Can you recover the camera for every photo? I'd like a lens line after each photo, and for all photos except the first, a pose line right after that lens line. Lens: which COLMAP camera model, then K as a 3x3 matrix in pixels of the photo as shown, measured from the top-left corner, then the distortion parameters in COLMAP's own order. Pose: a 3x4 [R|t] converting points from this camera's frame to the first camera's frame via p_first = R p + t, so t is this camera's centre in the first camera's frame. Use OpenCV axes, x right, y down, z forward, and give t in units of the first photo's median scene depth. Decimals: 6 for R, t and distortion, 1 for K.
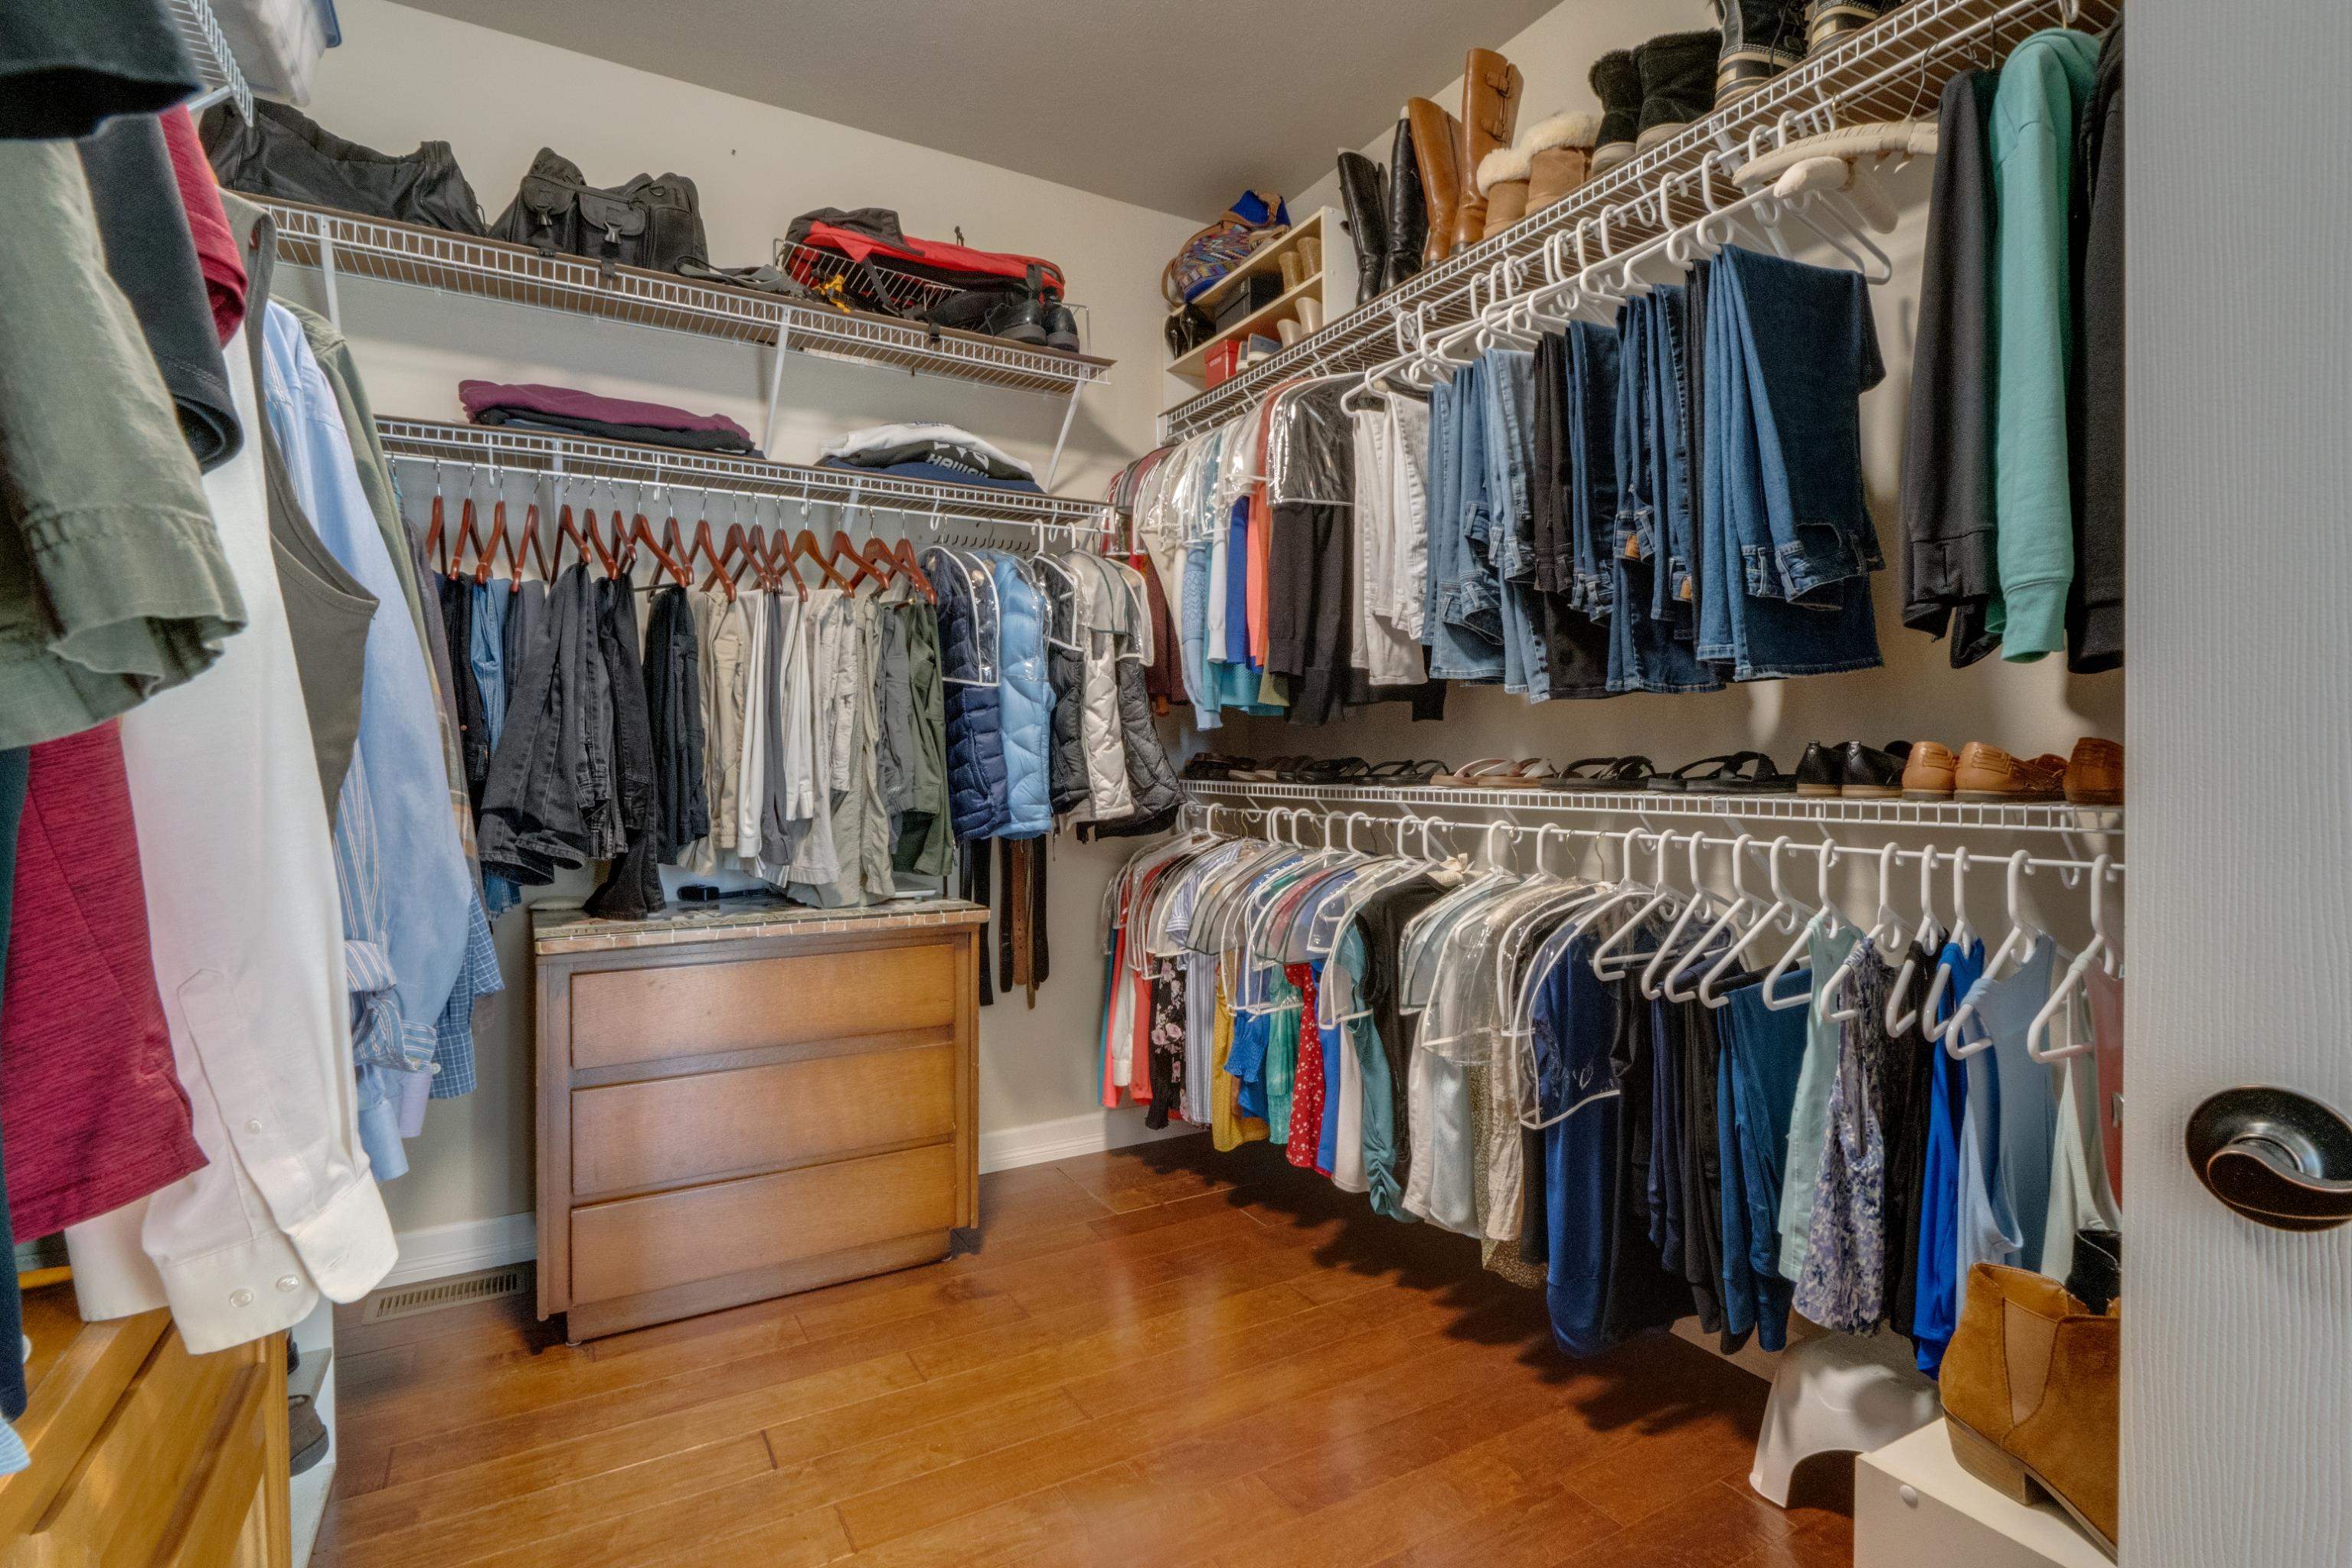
lens RADIAL K [[1083.0, 0, 1158.6], [0, 1083.0, 772.6], [0, 0, 1]] dist [0.001256, -0.000125]
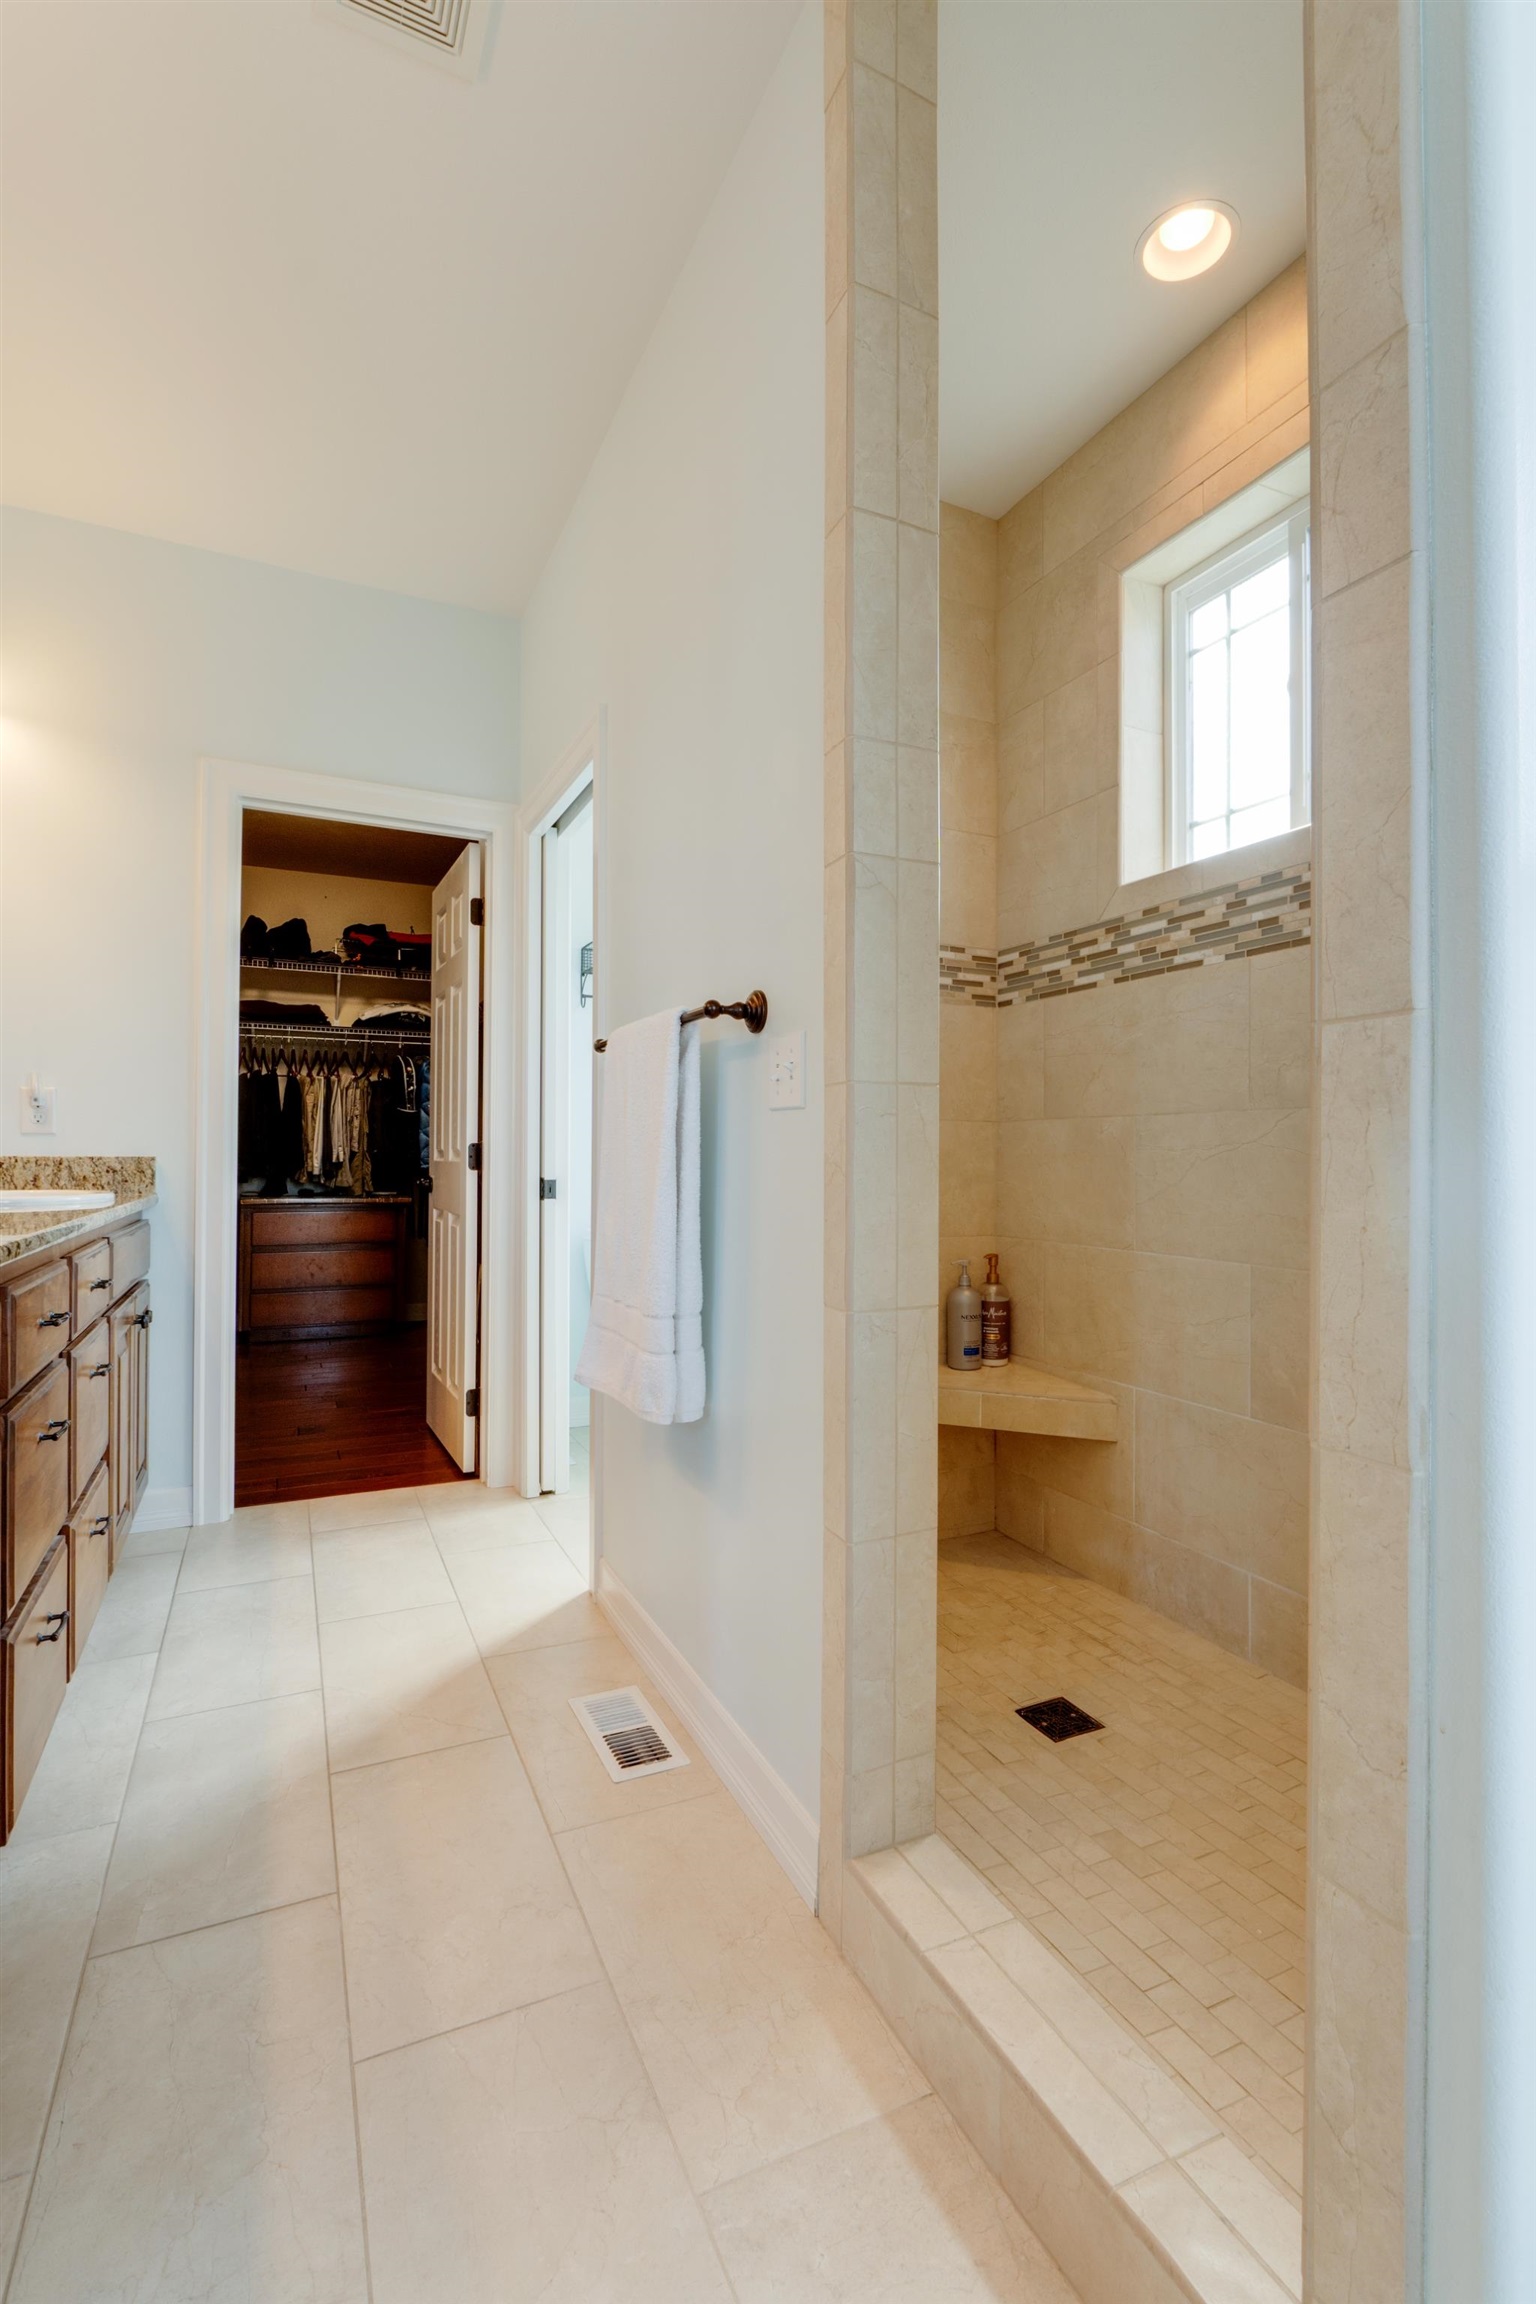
lens RADIAL K [[1060.9, 0, 773.6], [0, 1060.9, 1149.9], [0, 0, 1]] dist [0.001256, -0.000125]
pose [[0.996558, 0.008466, -0.082470, 0.944511], [-0.009700, 0.999847, -0.014573, 0.041168], [0.082334, 0.015322, 0.996487, -1.502636]]
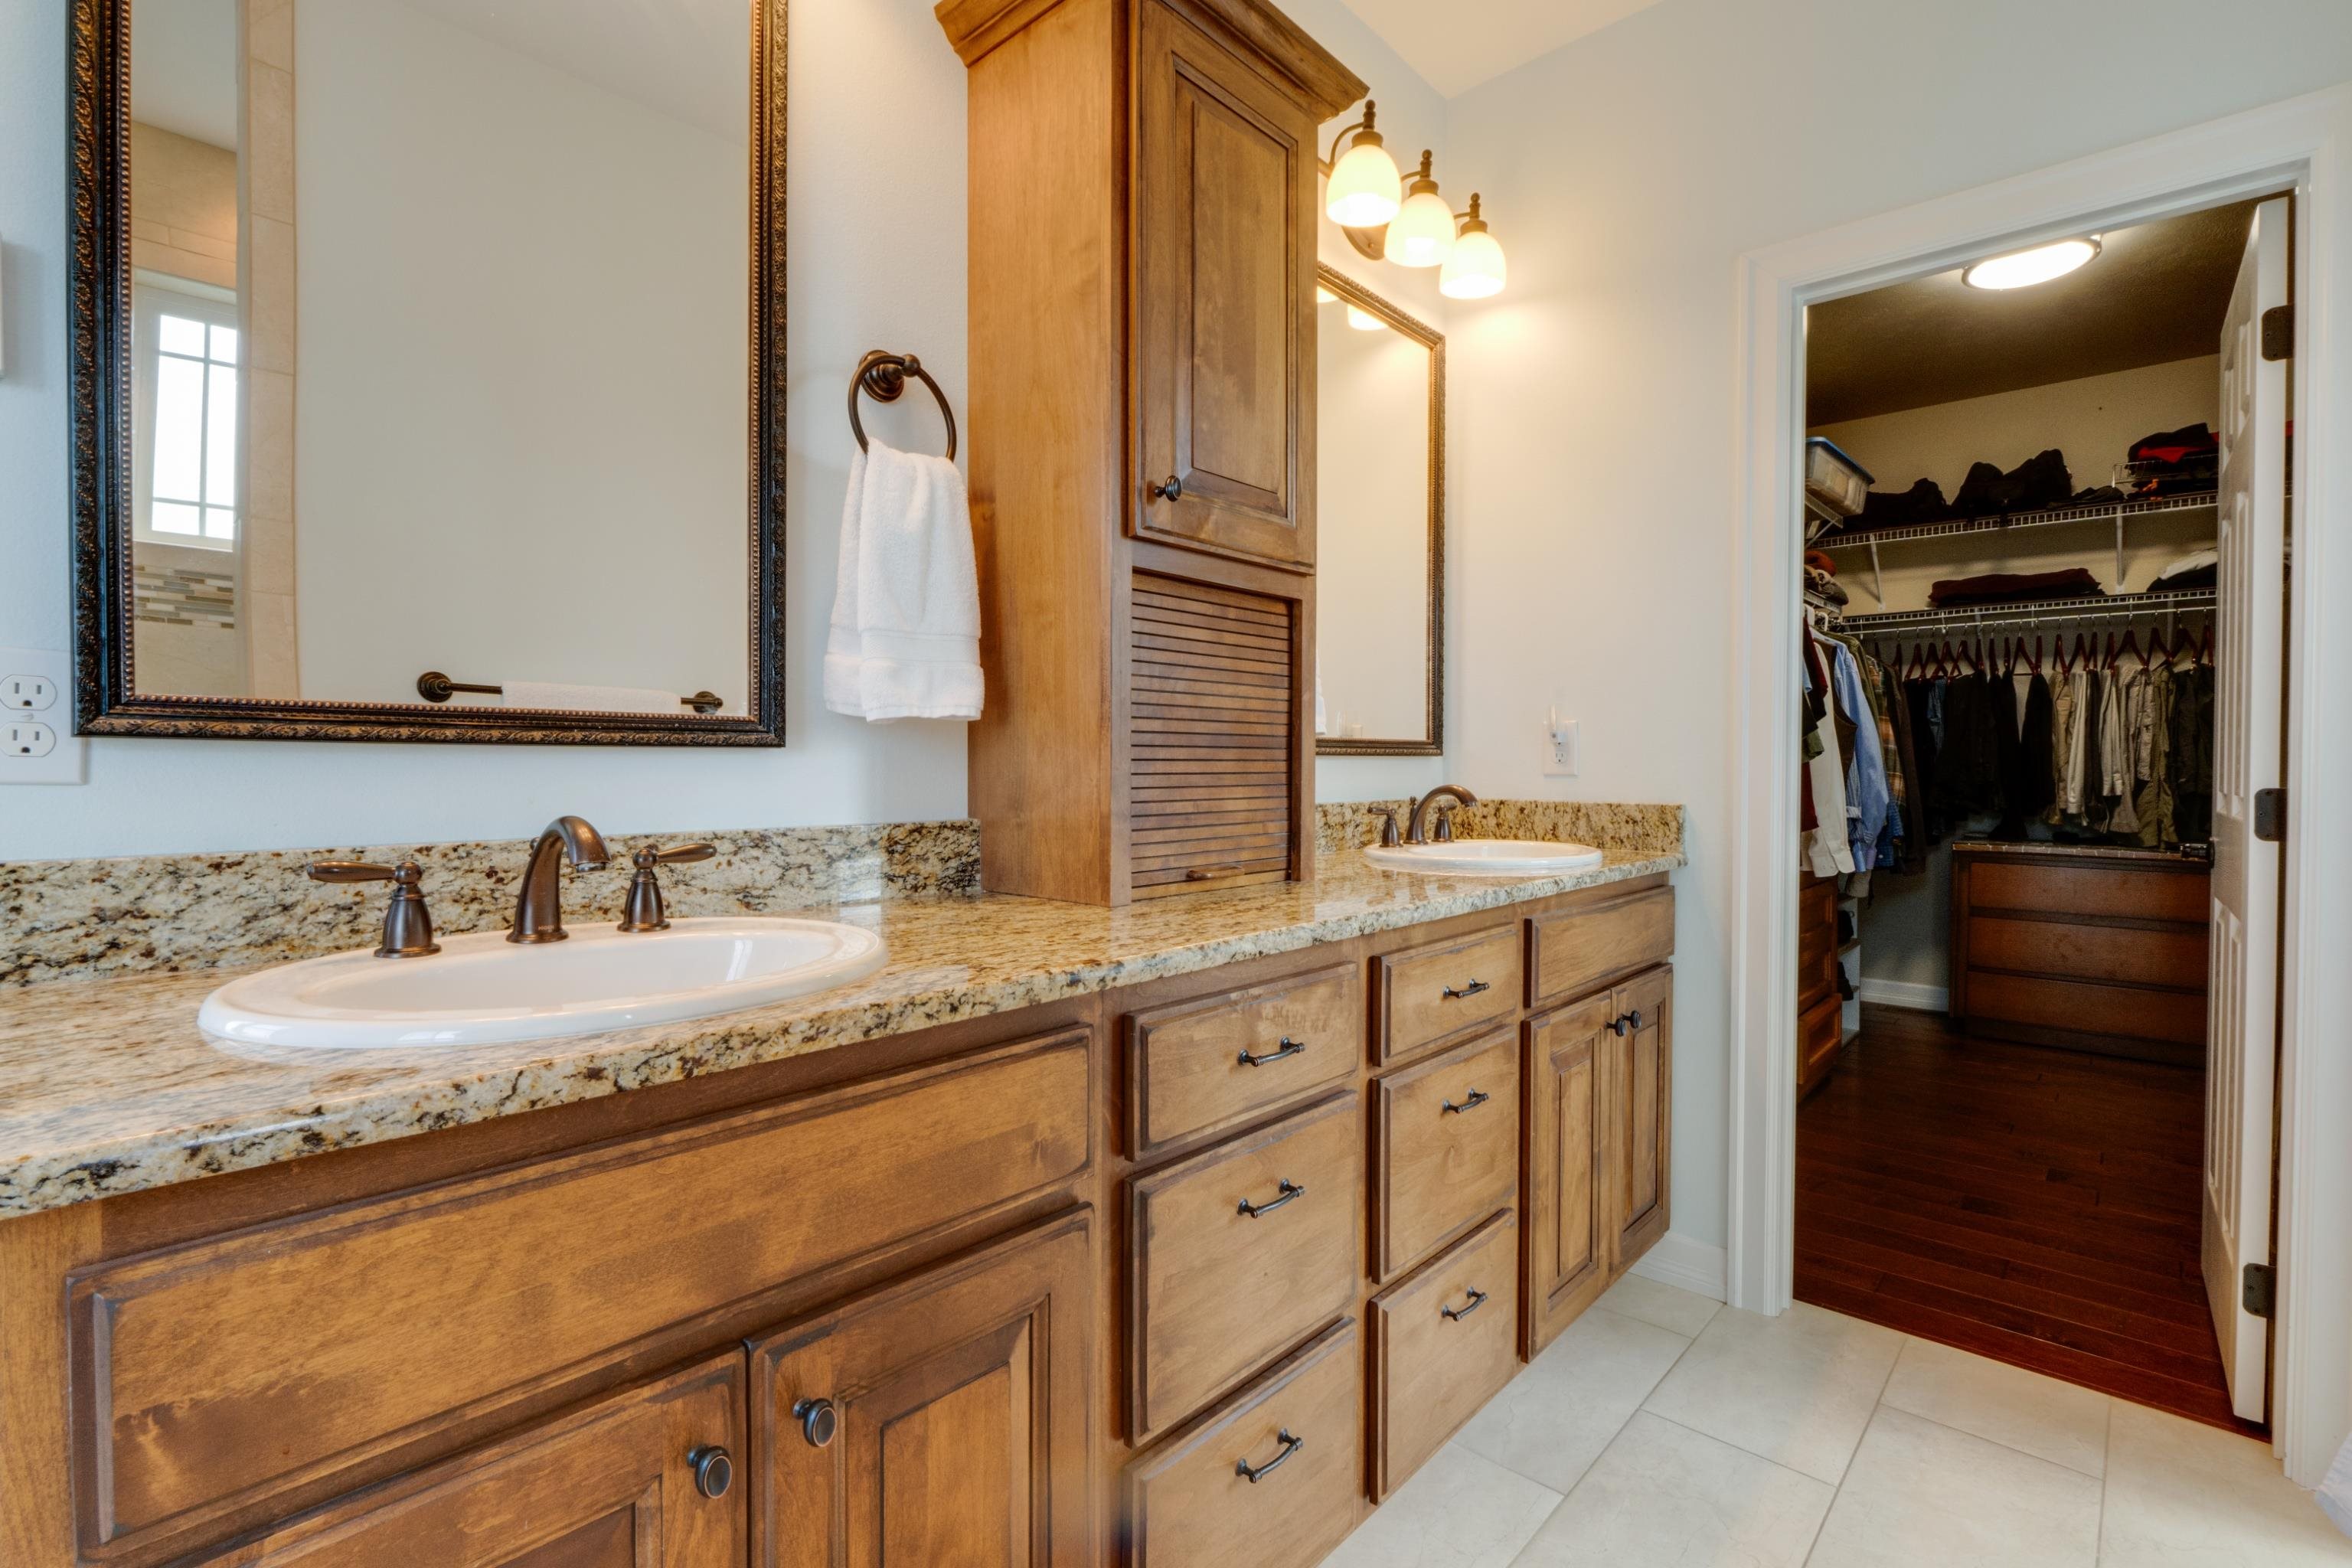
lens RADIAL K [[1083.0, 0, 1171.3], [0, 1083.0, 780.4], [0, 0, 1]] dist [0.001256, -0.000125]
pose [[0.299836, 0.019913, -0.953783, 0.910135], [-0.009688, 0.999794, 0.017828, 0.000599], [0.953942, 0.003894, 0.299967, -1.024963]]
